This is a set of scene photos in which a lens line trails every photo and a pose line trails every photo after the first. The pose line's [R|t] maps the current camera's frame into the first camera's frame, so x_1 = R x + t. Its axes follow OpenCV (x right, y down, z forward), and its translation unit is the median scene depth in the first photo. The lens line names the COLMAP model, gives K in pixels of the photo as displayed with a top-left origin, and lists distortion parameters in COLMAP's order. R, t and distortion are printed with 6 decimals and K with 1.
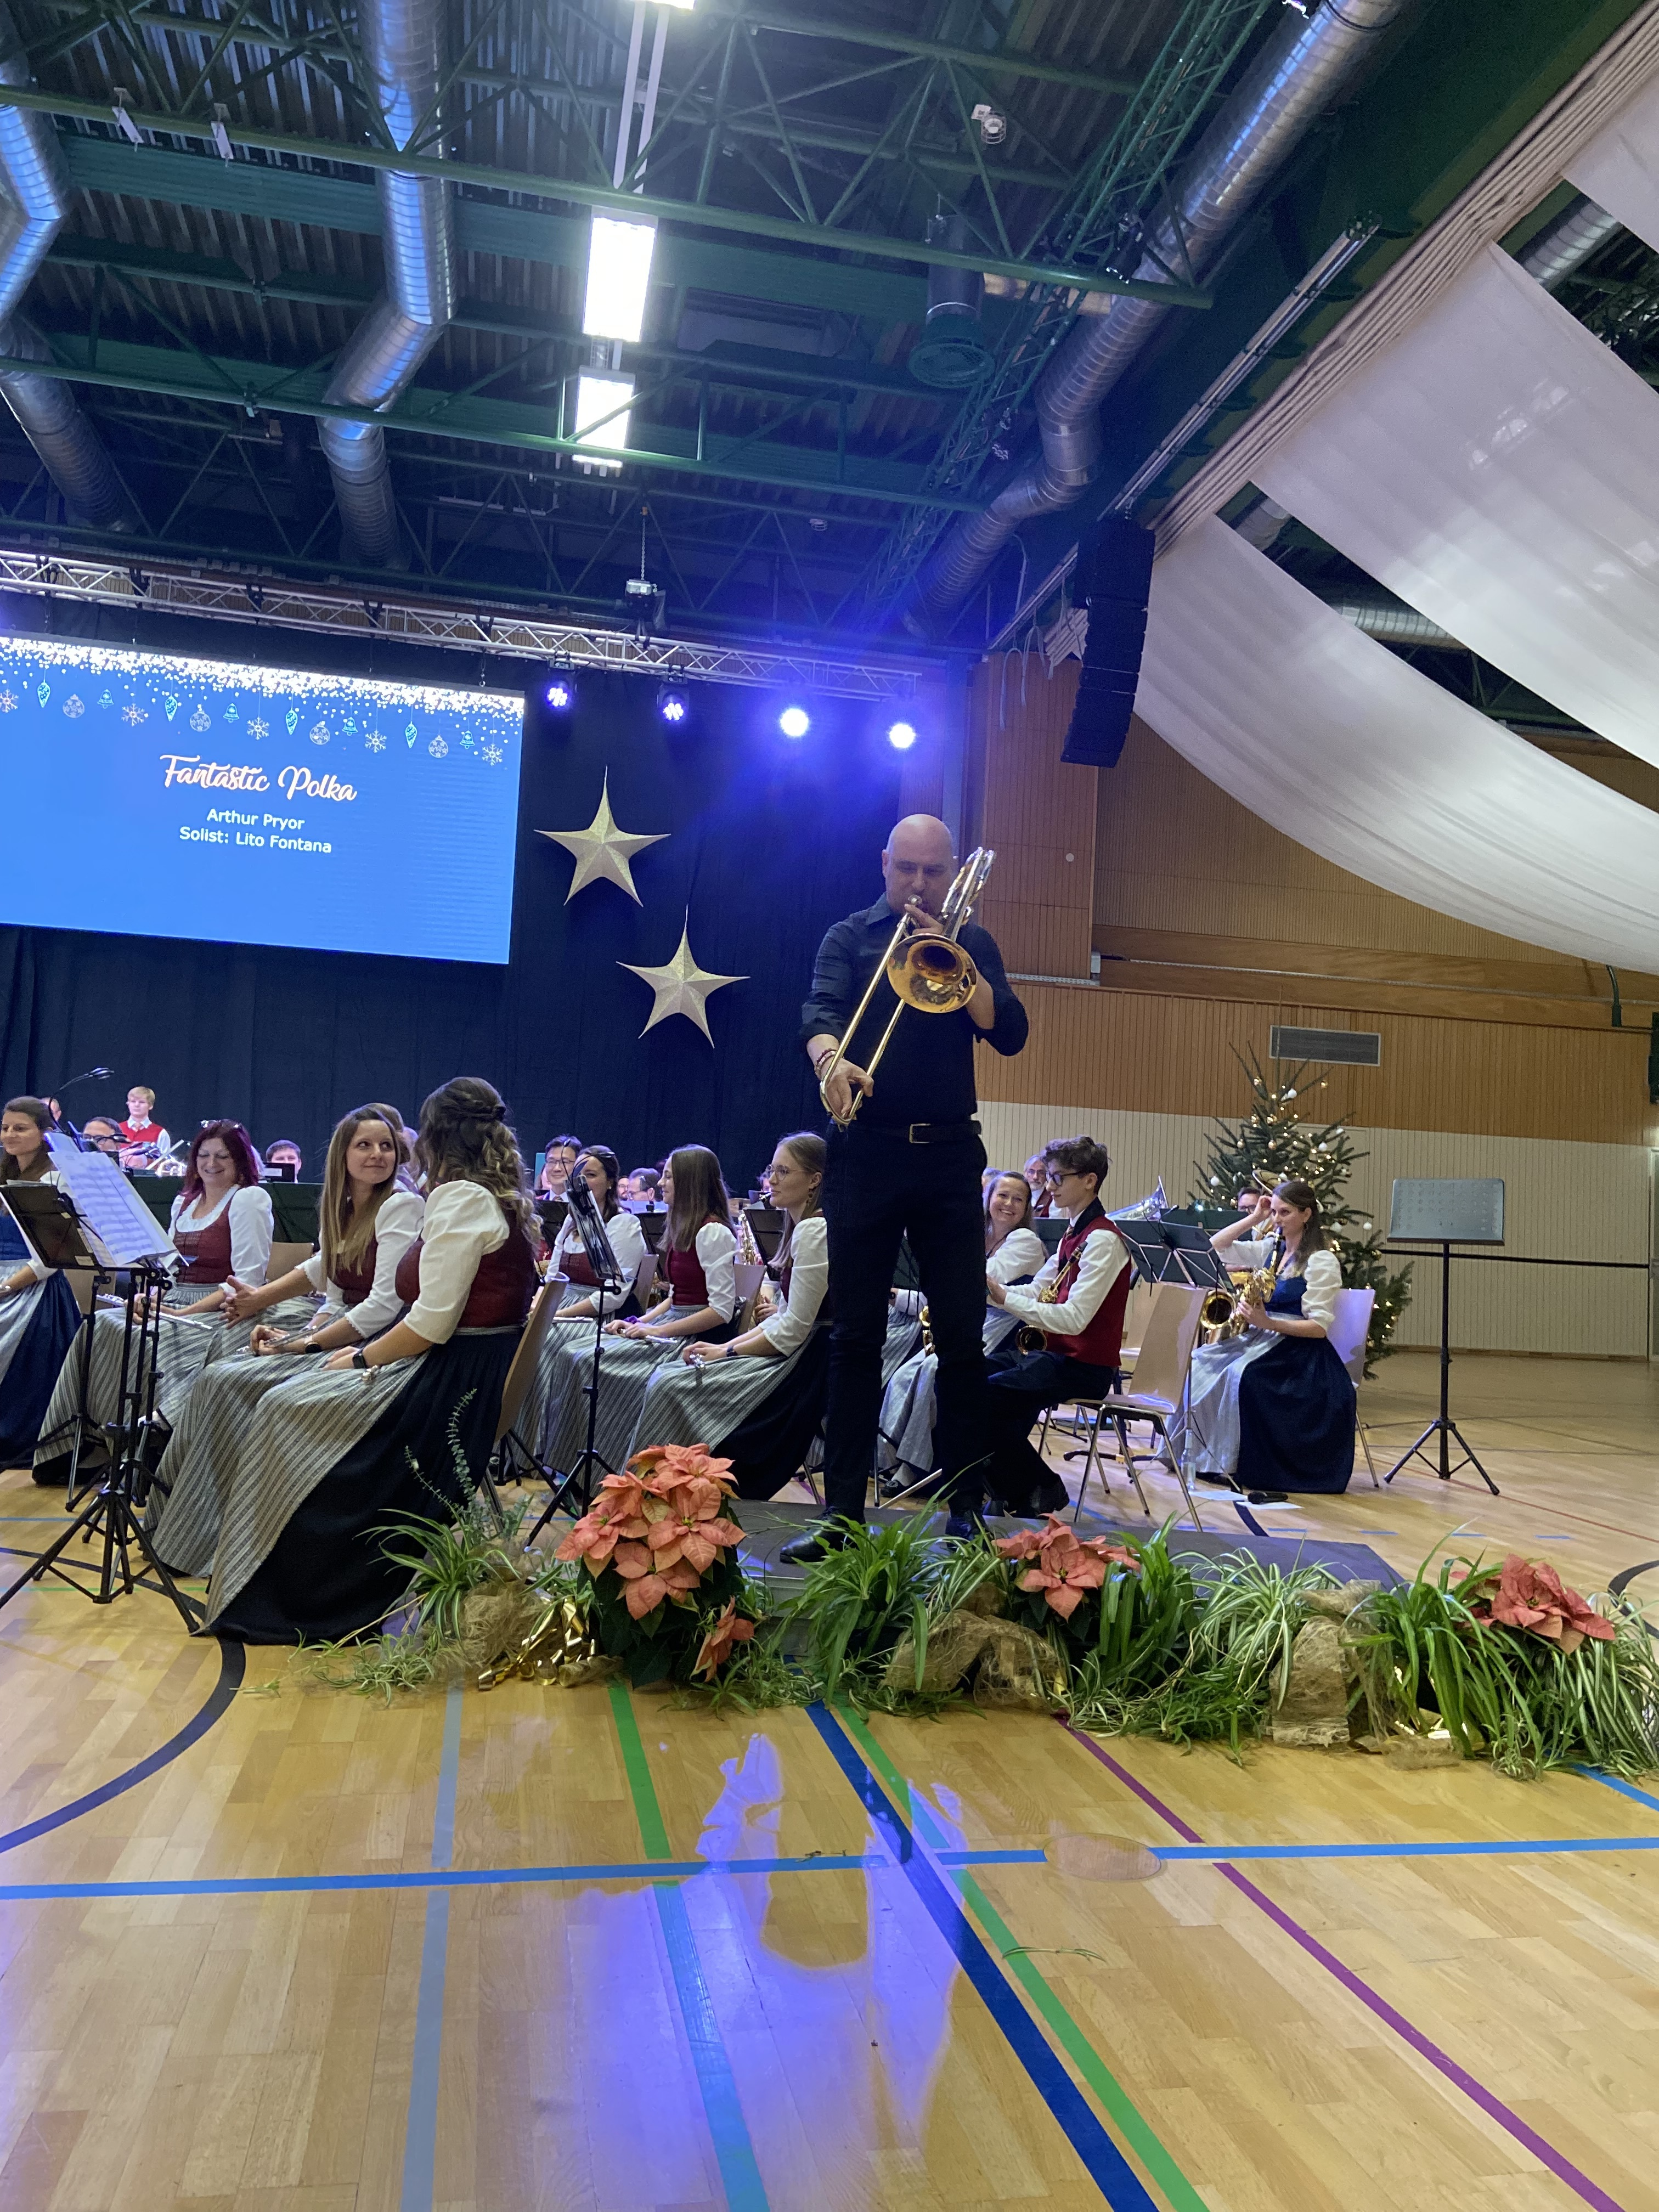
lens RADIAL K [[1662.6, 0, 860.9], [0, 1662.6, 1095.5], [0, 0, 1]] dist [0.129690, -0.156061]
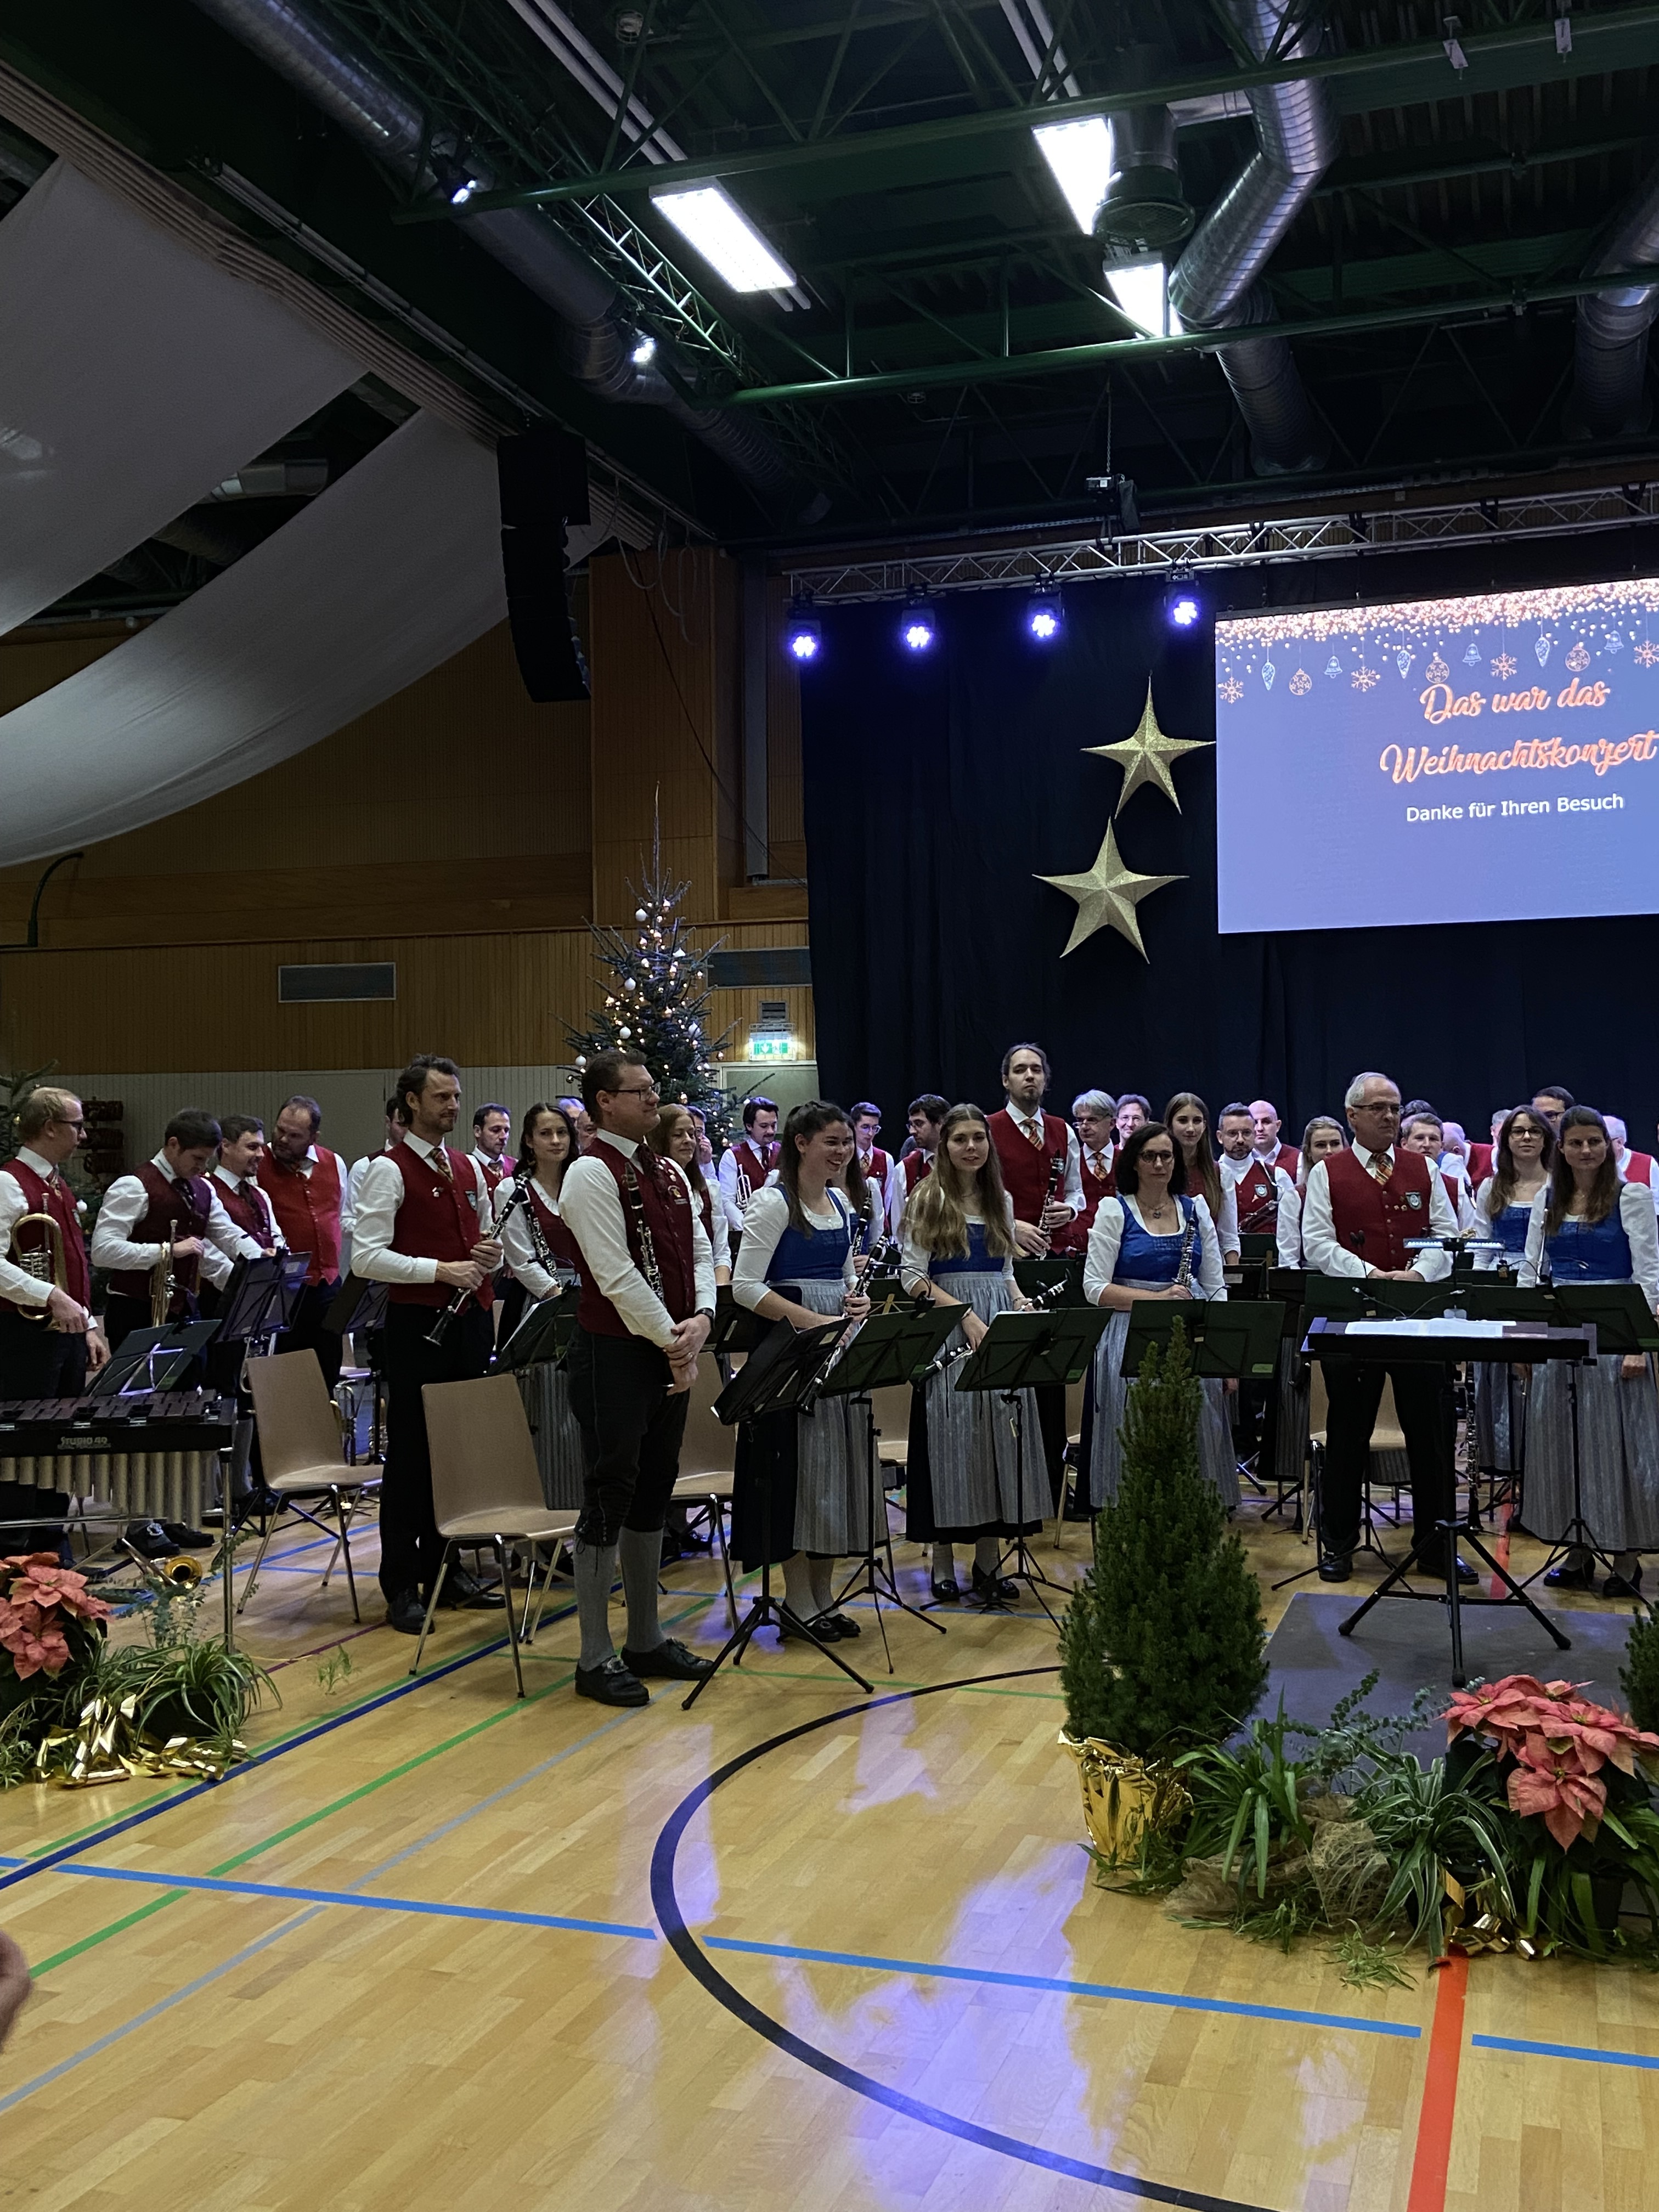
lens RADIAL K [[2109.9, 0, 846.6], [0, 2109.9, 1103.2], [0, 0, 1]] dist [0.116410, -0.135306]
pose [[0.859842, -0.068161, -0.505989, -0.112666], [0.090690, 0.995679, 0.019987, -0.050654], [0.502440, -0.063074, 0.862308, -0.104981]]
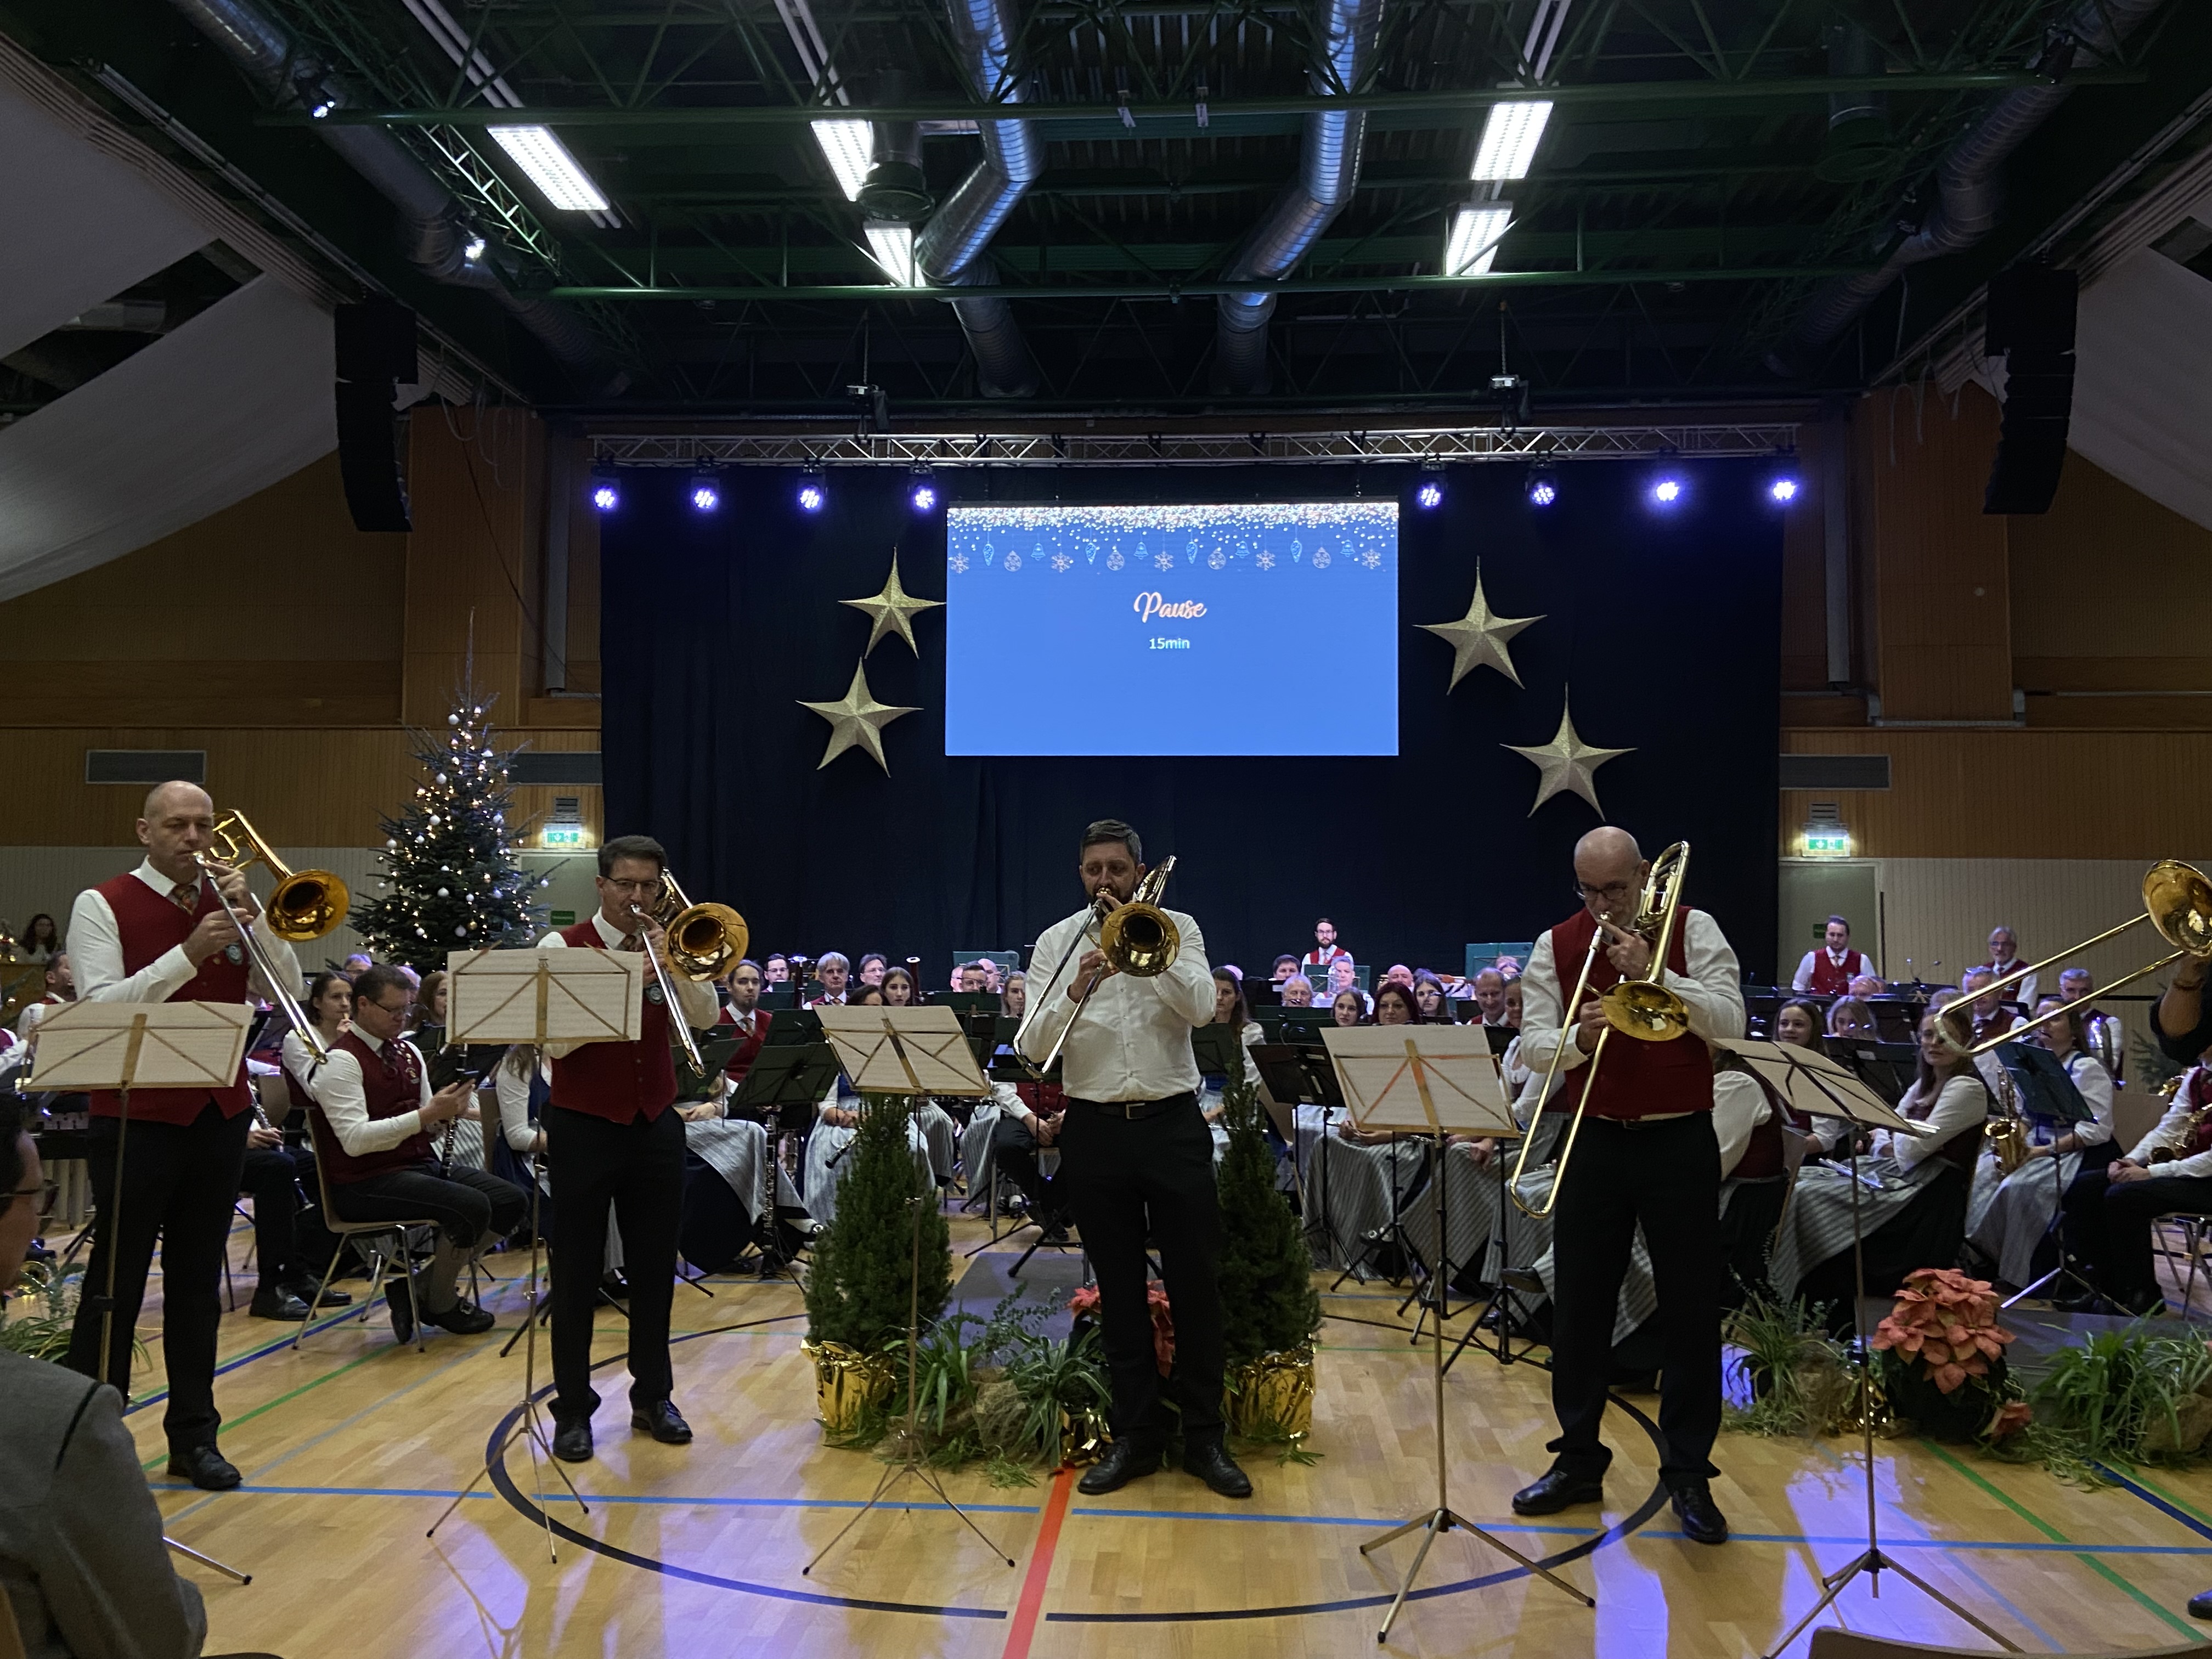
lens RADIAL K [[1833.8, 0, 1087.3], [0, 1833.8, 785.6], [0, 0, 1]] dist [0.137469, -0.168109]
pose [[0.959575, -0.064211, -0.274031, -0.084451], [0.061410, 0.997936, -0.018798, -0.051126], [0.274672, 0.001210, 0.961537, -0.172083]]
